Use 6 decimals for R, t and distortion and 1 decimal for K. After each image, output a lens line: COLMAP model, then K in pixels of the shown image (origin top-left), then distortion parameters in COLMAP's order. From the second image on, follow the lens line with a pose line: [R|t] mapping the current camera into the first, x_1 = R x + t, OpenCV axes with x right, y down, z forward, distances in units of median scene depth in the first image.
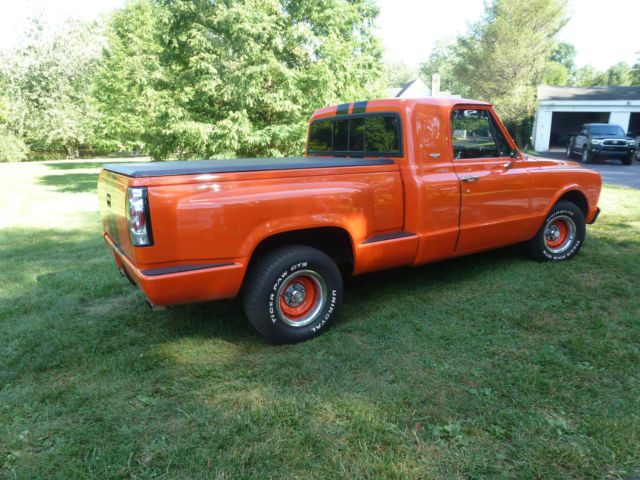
lens RADIAL K [[467.0, 0, 320.0], [0, 467.0, 240.0], [0, 0, 1]] dist [-0.065999, 0.032957]
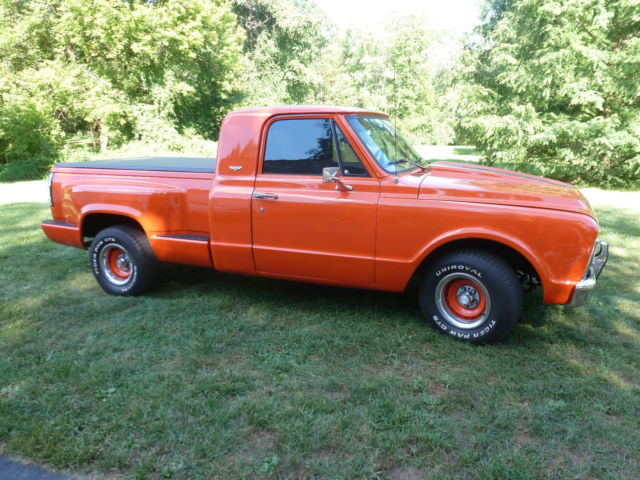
lens RADIAL K [[467.0, 0, 320.0], [0, 467.0, 240.0], [0, 0, 1]] dist [-0.065999, 0.032957]
pose [[0.600210, 0.201254, -0.774109, 0.991950], [-0.180688, 0.976925, 0.113885, -0.151711], [0.779166, 0.071517, 0.622724, 0.451908]]
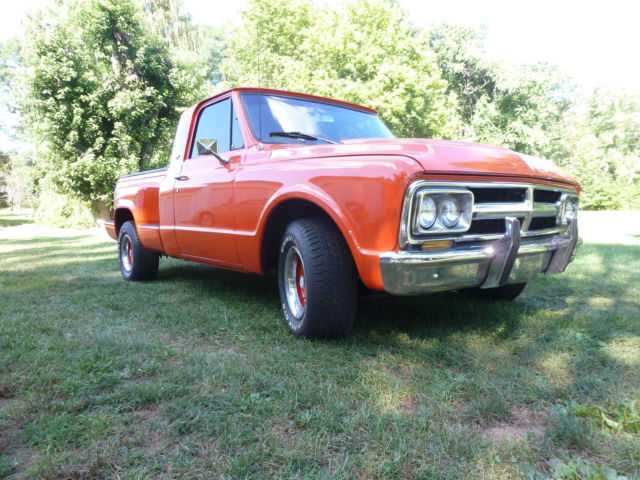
lens RADIAL K [[467.0, 0, 320.0], [0, 467.0, 240.0], [0, 0, 1]] dist [-0.065999, 0.032957]
pose [[0.121032, 0.088336, -0.988710, 1.162480], [-0.204569, 0.976872, 0.062236, -0.110151], [0.971341, 0.194726, 0.136304, 1.037852]]
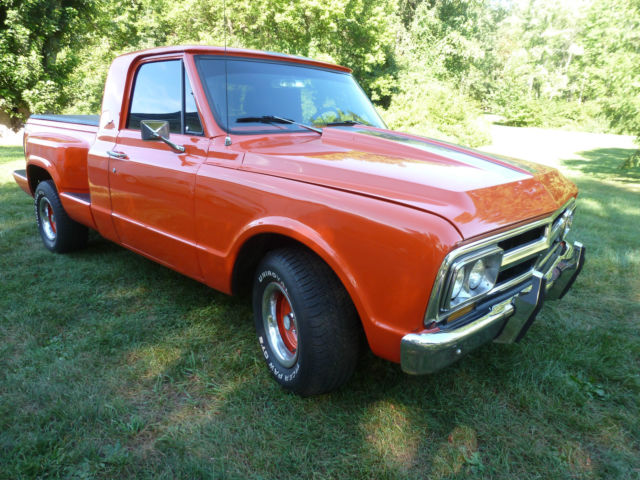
lens RADIAL K [[467.0, 0, 320.0], [0, 467.0, 240.0], [0, 0, 1]] dist [-0.065999, 0.032957]
pose [[0.271678, 0.293086, -0.916674, 1.023961], [-0.242434, 0.942624, 0.229531, -0.226461], [0.931352, 0.159875, 0.327144, 0.960053]]
